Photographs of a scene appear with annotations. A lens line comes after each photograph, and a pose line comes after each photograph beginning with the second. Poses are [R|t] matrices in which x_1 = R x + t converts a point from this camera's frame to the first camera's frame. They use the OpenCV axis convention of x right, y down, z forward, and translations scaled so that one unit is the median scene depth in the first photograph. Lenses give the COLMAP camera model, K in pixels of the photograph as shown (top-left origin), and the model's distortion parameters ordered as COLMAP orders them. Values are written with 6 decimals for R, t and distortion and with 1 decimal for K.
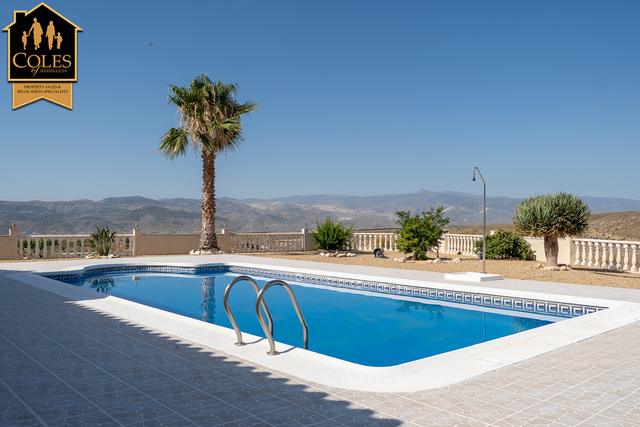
lens RADIAL K [[536.7, 0, 319.7], [0, 536.7, 214.4], [0, 0, 1]] dist [0.020026, 0.000569]
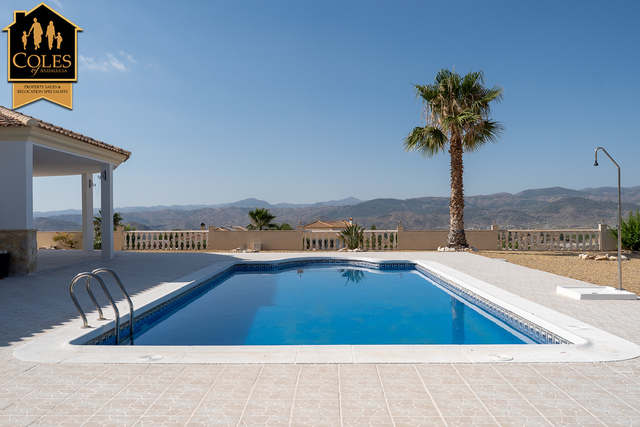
lens RADIAL K [[554.1, 0, 330.9], [0, 554.1, 221.8], [0, 0, 1]] dist [0.046402, 0.011208]
pose [[0.756345, -0.002003, -0.654170, 0.280009], [0.019567, 0.999617, 0.019563, -0.003868], [0.653880, -0.027596, 0.756094, 0.084710]]
